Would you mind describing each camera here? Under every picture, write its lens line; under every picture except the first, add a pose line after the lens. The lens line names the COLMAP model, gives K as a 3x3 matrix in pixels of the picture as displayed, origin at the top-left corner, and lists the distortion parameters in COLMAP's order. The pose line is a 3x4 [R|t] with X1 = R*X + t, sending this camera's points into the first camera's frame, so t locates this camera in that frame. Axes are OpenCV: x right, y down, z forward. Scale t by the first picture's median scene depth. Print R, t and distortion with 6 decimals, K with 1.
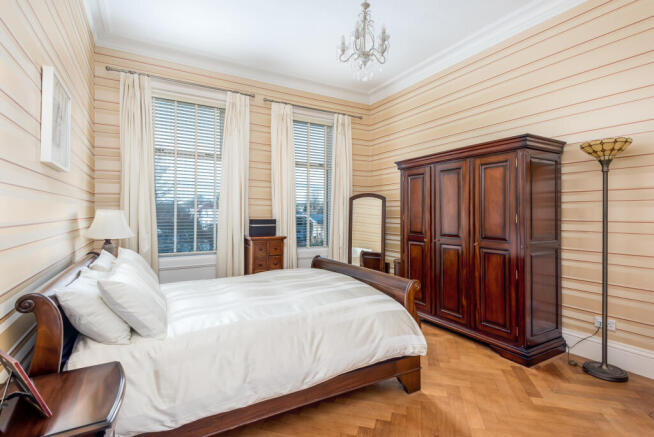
lens RADIAL K [[328.1, 0, 328.5], [0, 328.1, 215.3], [0, 0, 1]] dist [0.000551, -0.000042]
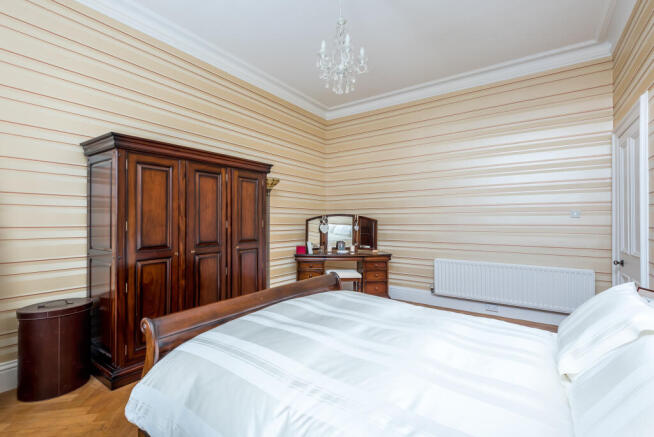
lens RADIAL K [[297.4, 0, 327.2], [0, 297.4, 217.4], [0, 0, 1]] dist [0.001327, 0.000045]
pose [[-0.438085, 0.004985, 0.898920, -0.561219], [0.003734, 0.999986, -0.003726, -0.007749], [-0.898926, 0.001724, -0.438098, 1.113896]]
